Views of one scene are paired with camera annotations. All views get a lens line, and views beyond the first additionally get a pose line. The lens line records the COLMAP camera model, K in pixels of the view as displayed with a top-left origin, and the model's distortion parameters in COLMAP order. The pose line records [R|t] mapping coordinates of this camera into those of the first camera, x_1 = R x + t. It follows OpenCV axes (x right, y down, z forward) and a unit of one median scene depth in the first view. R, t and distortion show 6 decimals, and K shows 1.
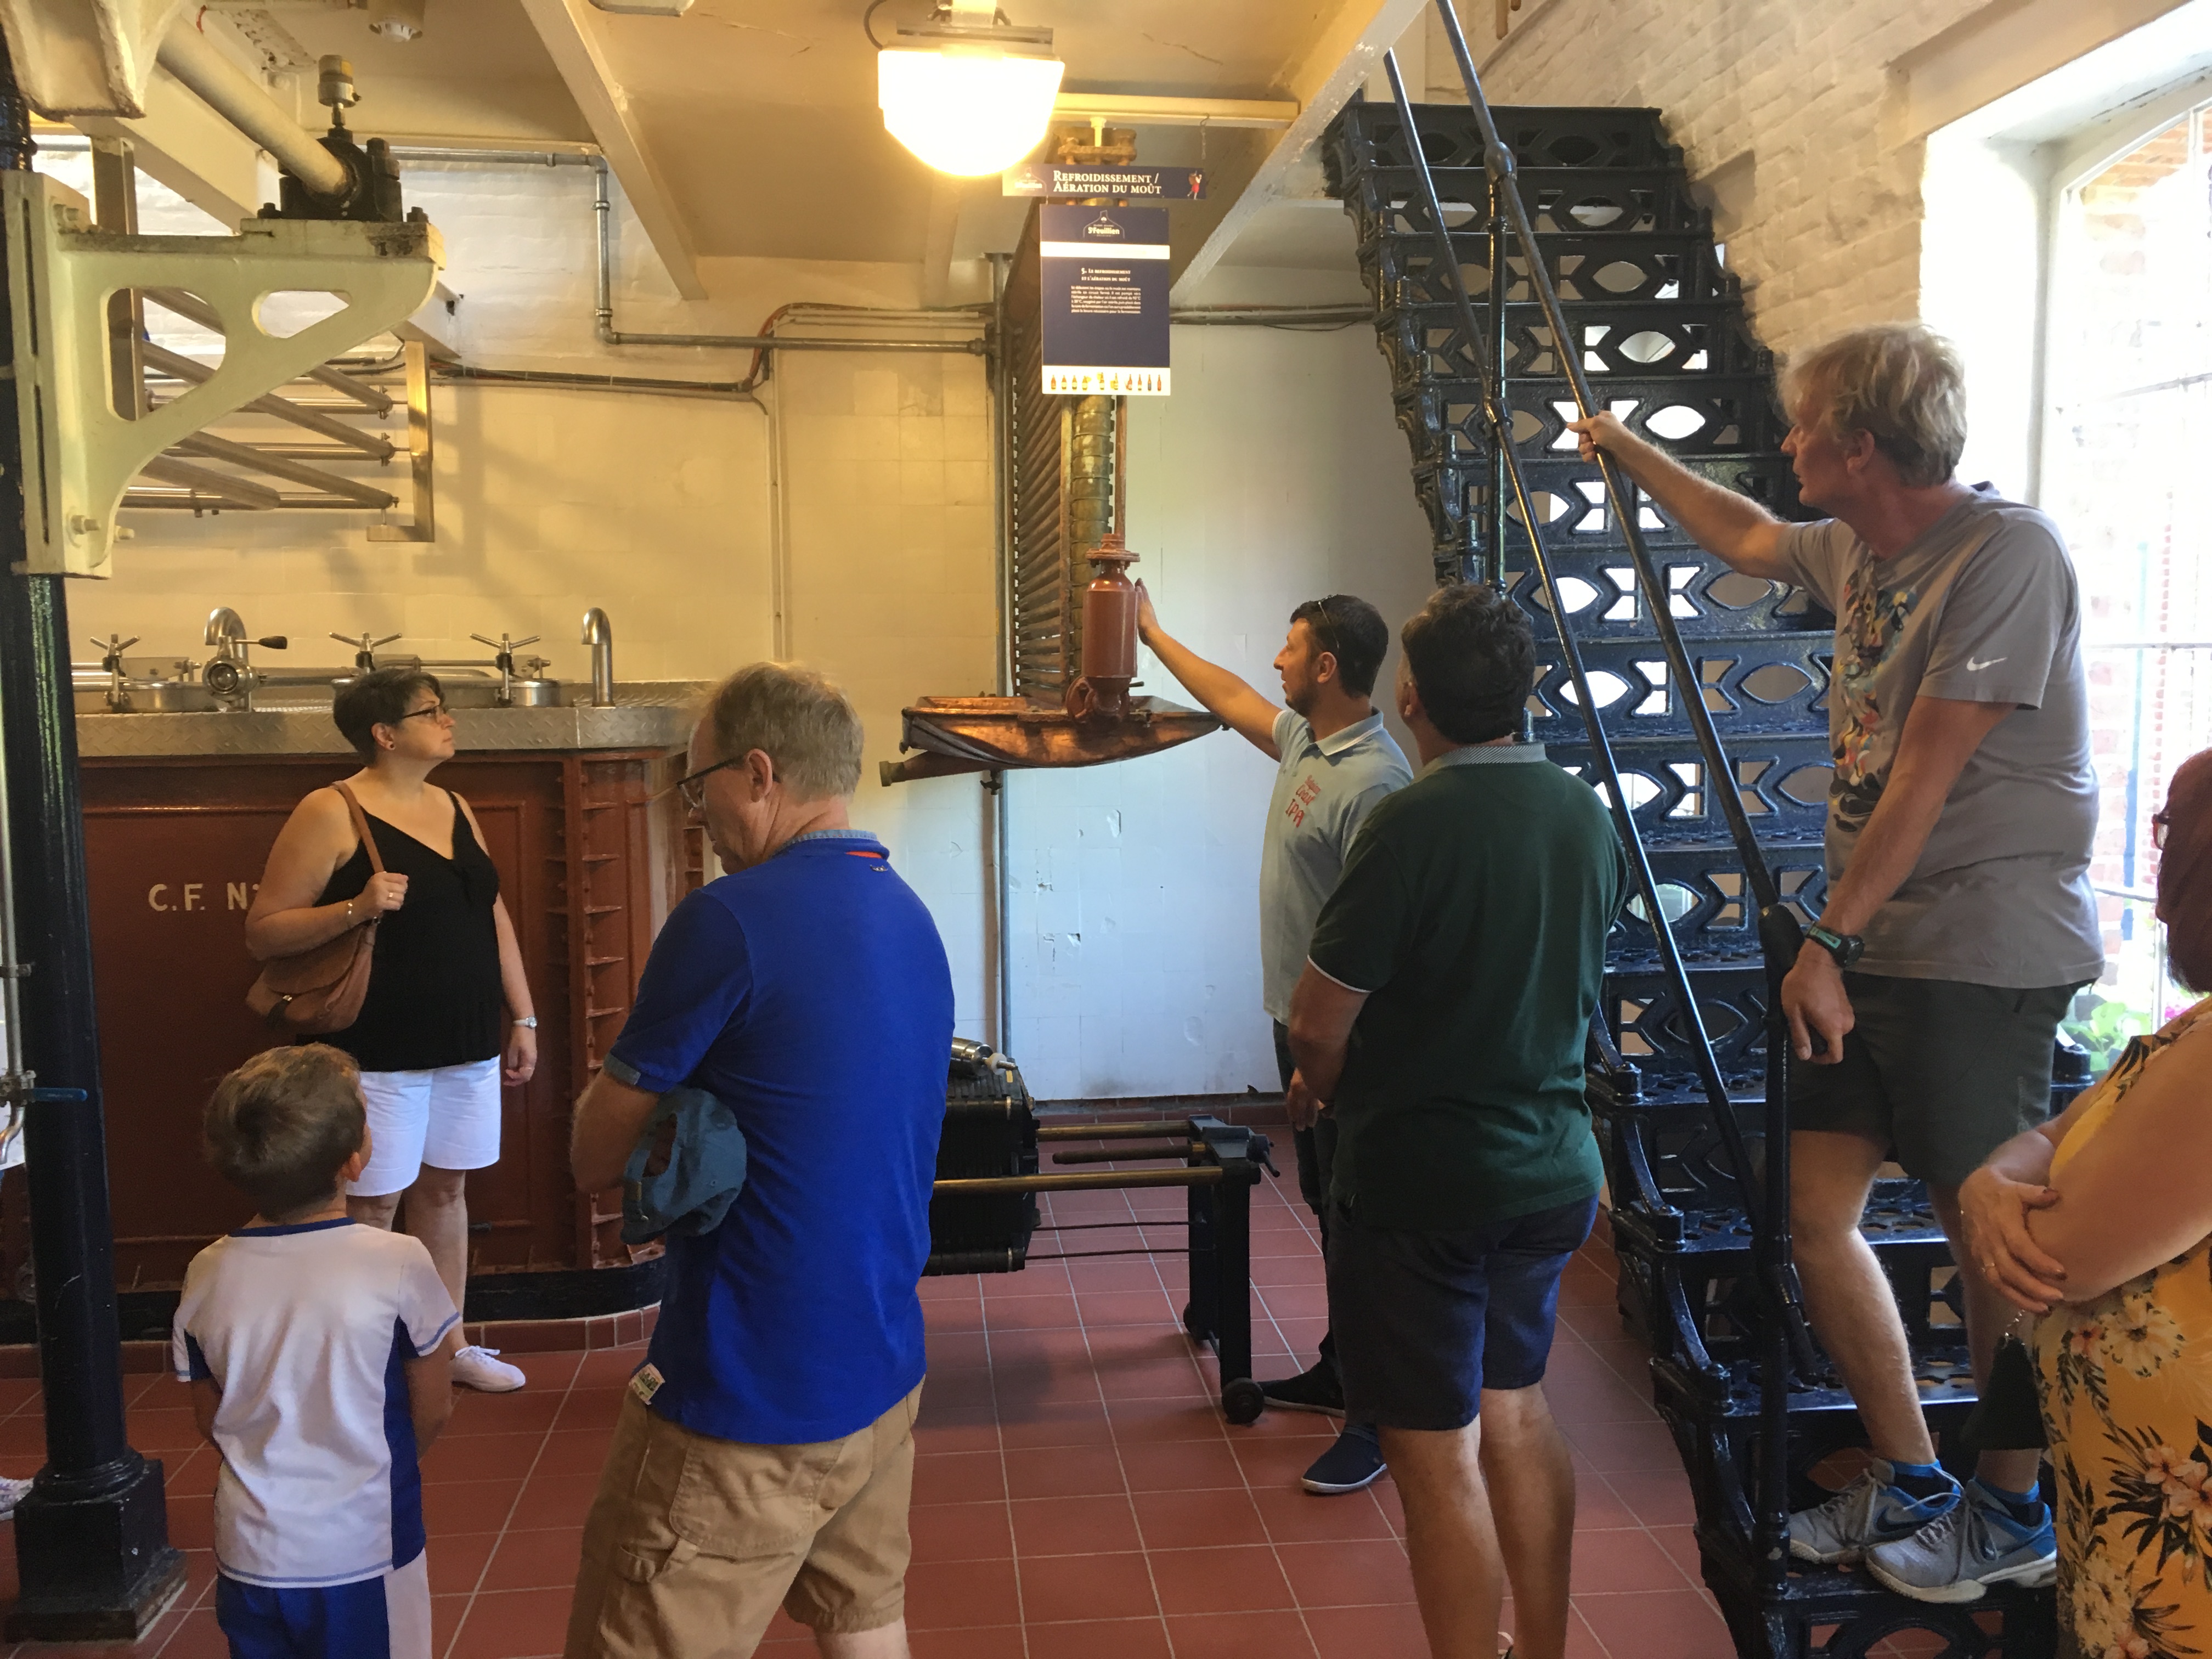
lens RADIAL K [[1901.6, 0, 1111.3], [0, 1901.6, 829.3], [0, 0, 1]] dist [0.081541, -0.123945]
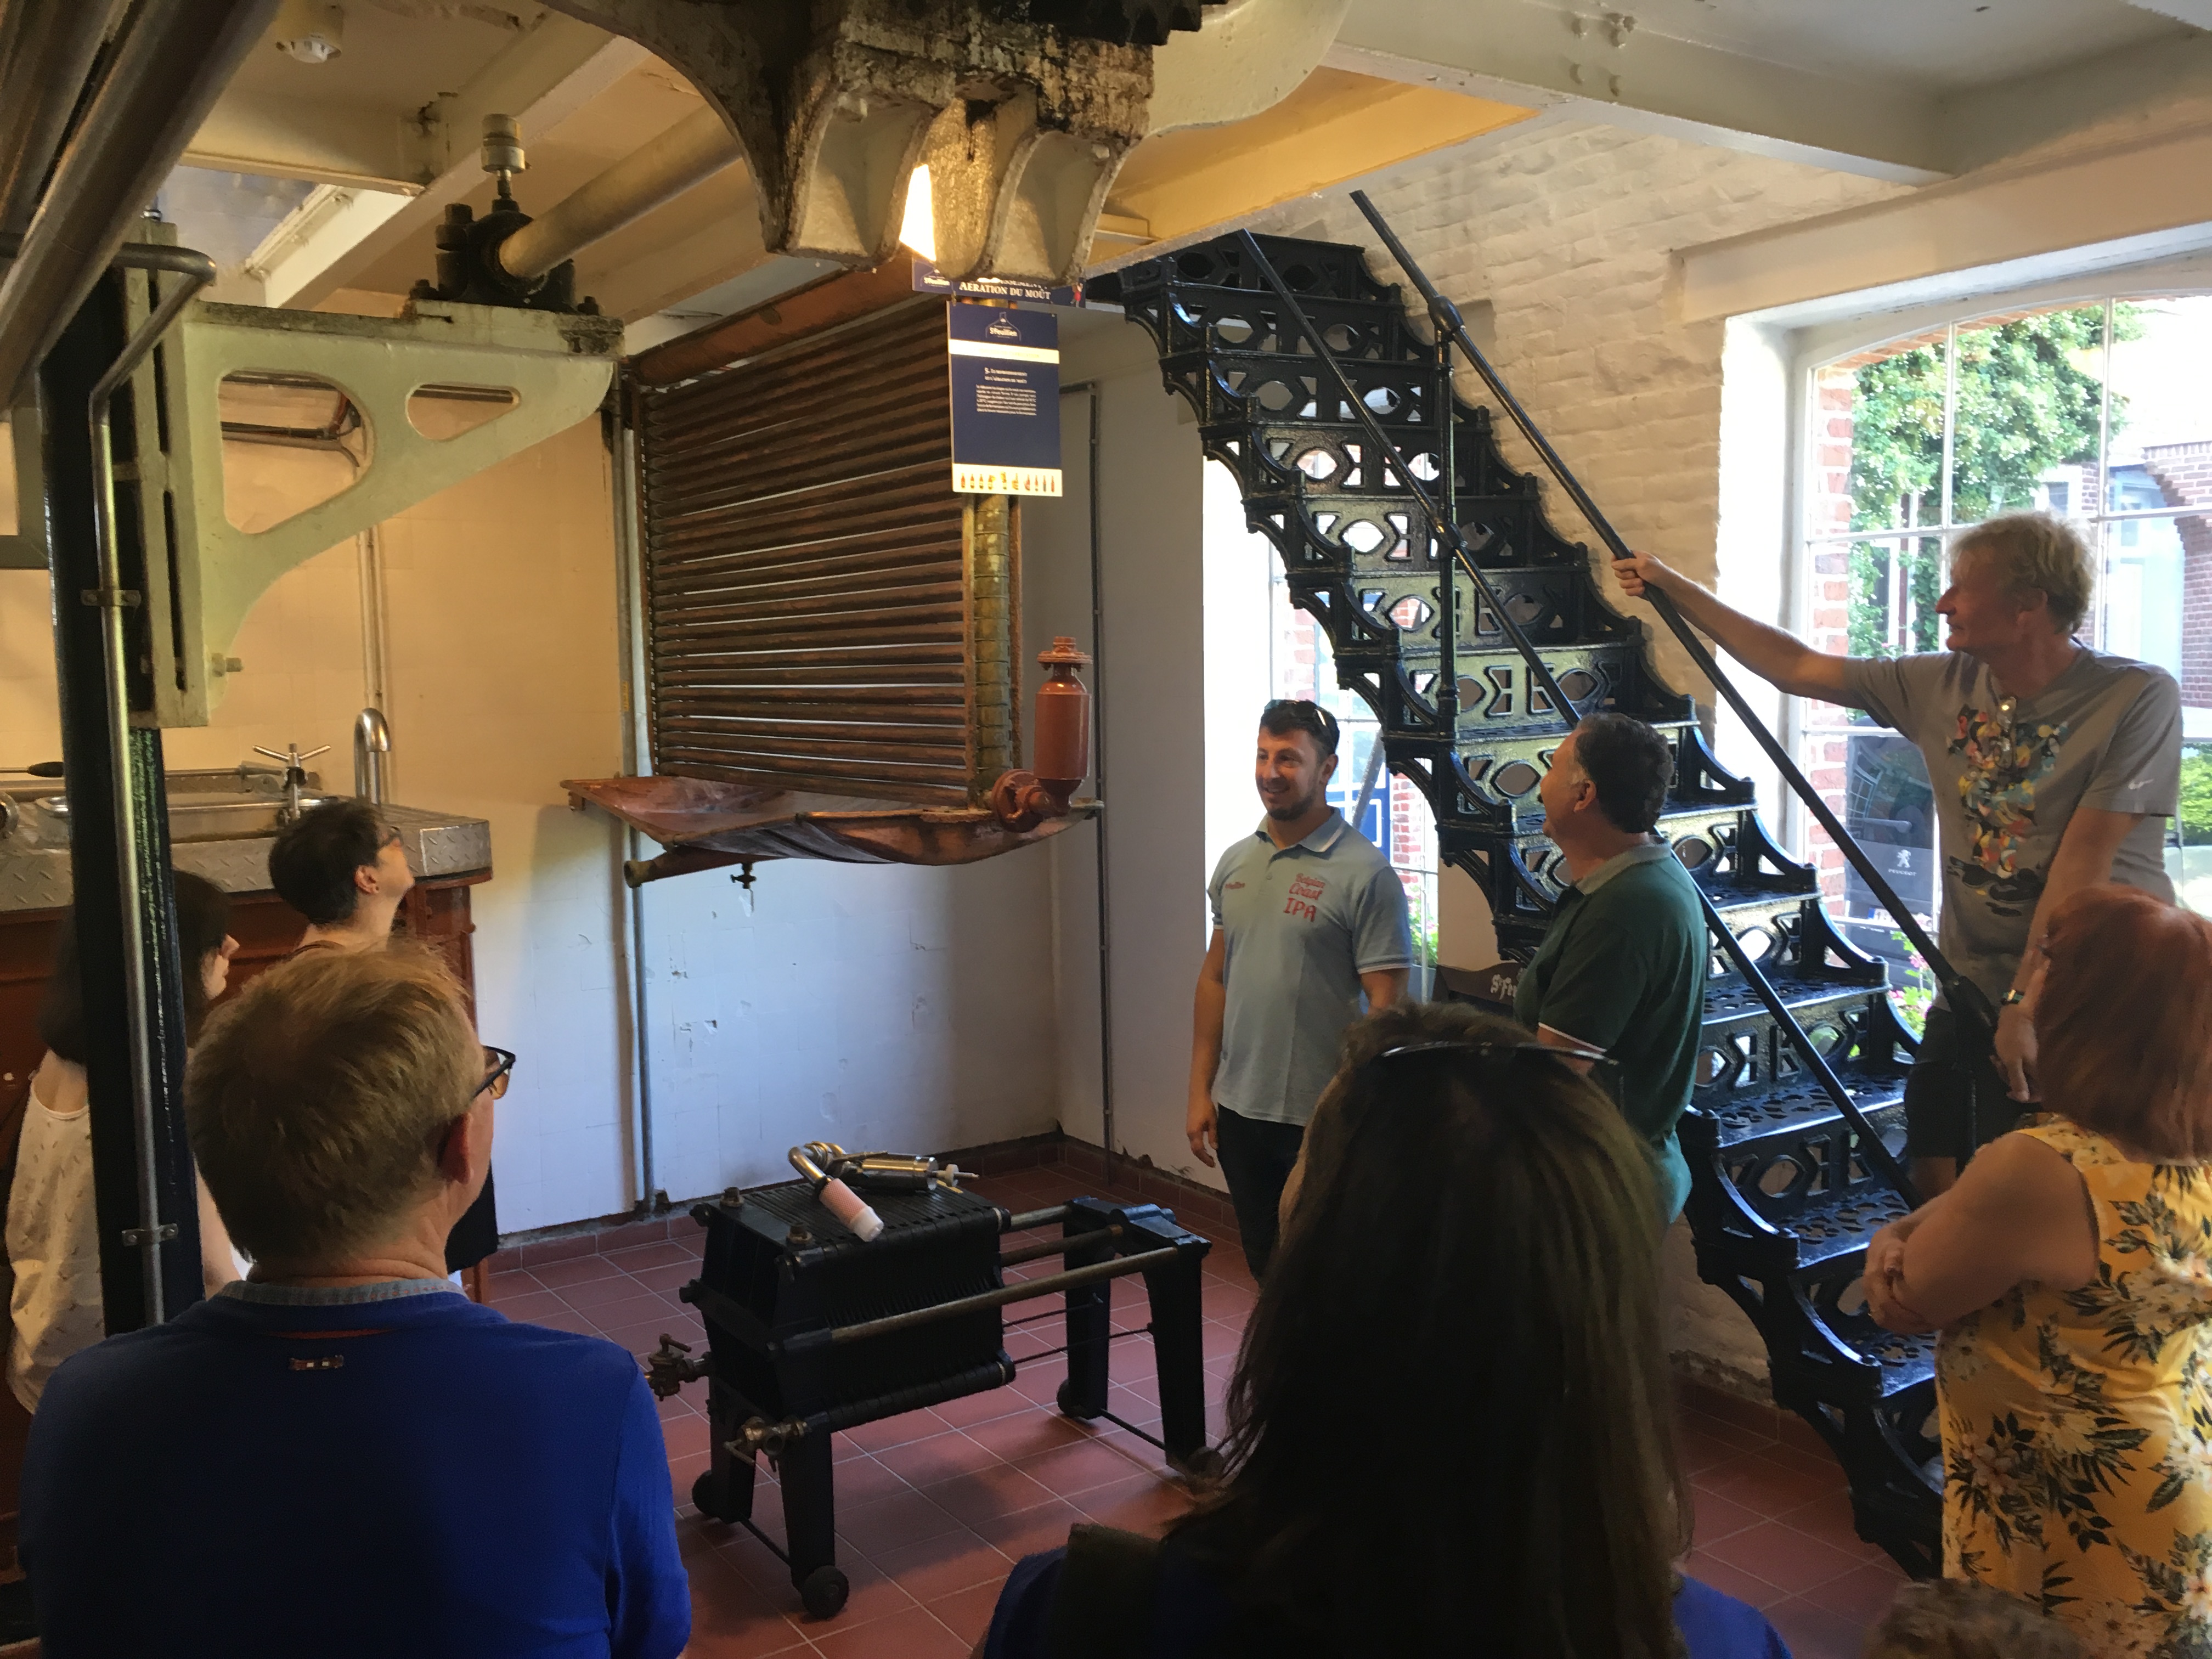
lens RADIAL K [[1901.6, 0, 1104.2], [0, 1901.6, 822.2], [0, 0, 1]] dist [0.081541, -0.123945]
pose [[0.887885, -0.047676, 0.457588, -0.448889], [0.052275, 0.998629, 0.002614, -0.059209], [-0.457085, 0.021600, 0.889161, 0.096859]]
